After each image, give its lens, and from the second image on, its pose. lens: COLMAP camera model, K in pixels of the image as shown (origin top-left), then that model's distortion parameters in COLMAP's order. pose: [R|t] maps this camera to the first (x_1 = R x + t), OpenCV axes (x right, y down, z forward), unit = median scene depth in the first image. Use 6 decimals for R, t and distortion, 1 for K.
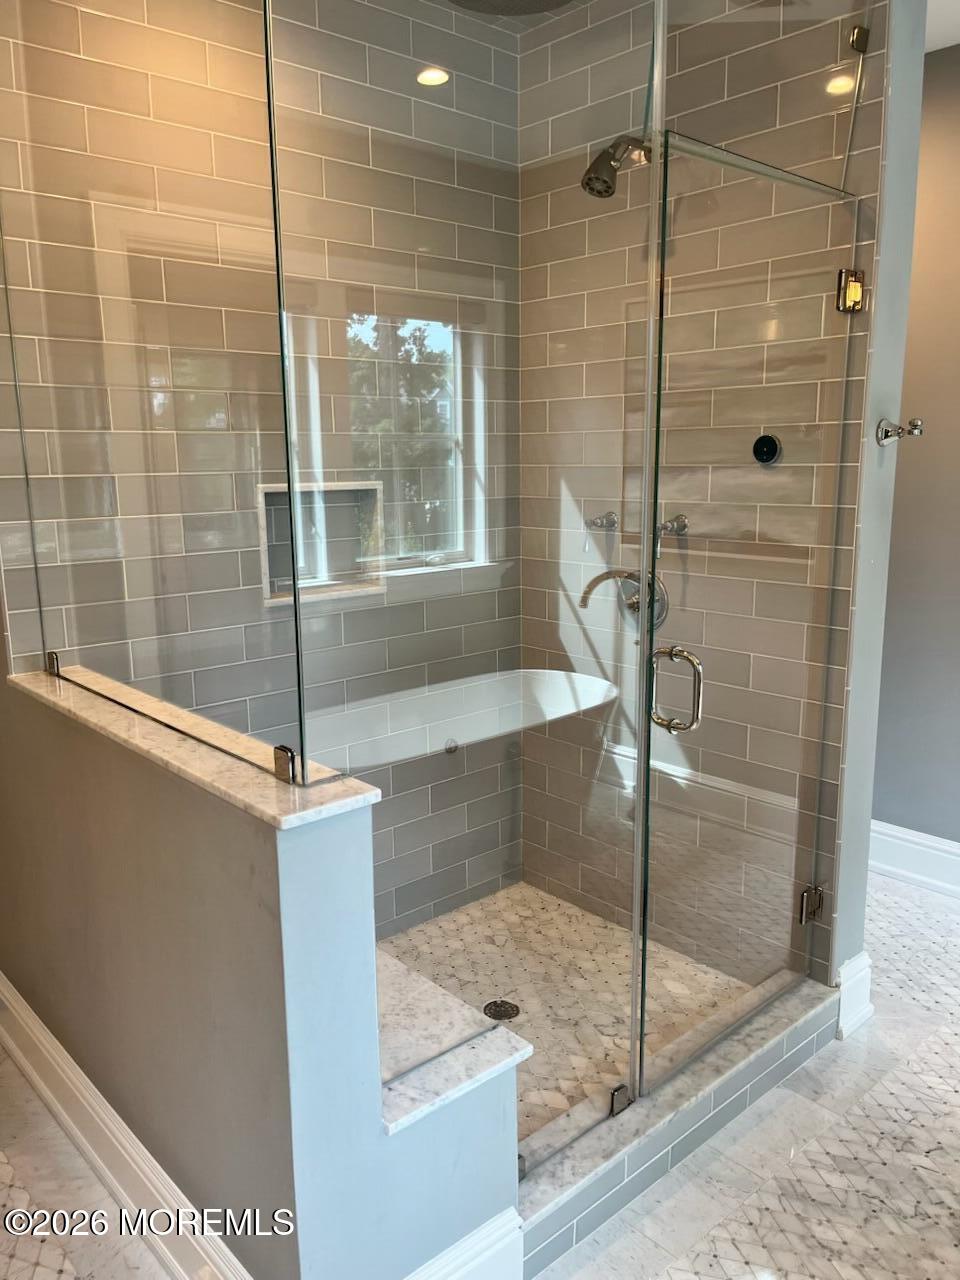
lens RADIAL K [[965.6, 0, 480.0], [0, 965.6, 640.0], [0, 0, 1]] dist [0.064193, -0.102941]
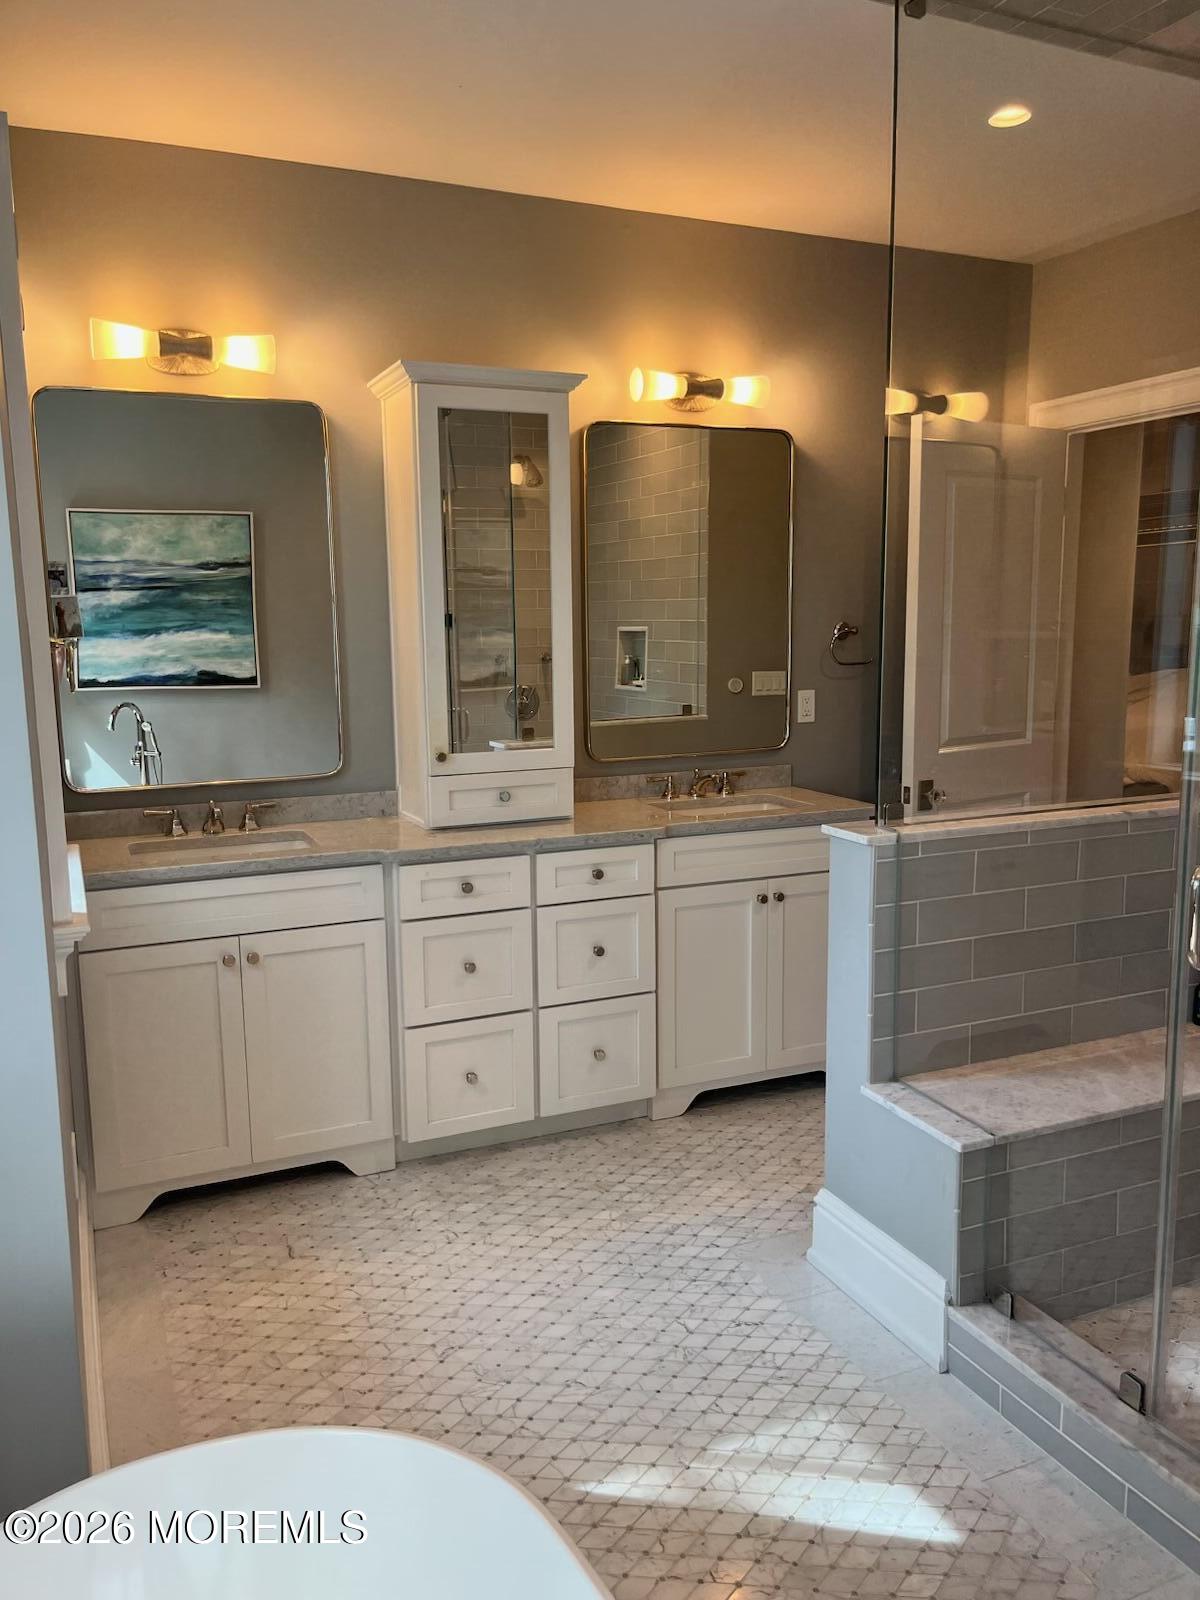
lens RADIAL K [[1207.1, 0, 600.0], [0, 1207.1, 800.0], [0, 0, 1]] dist [0.064193, -0.102941]
pose [[-0.307510, 0.157487, -0.938422, 1.421857], [-0.162713, 0.962980, 0.214927, -0.190405], [0.937530, 0.218786, -0.270500, 0.910618]]
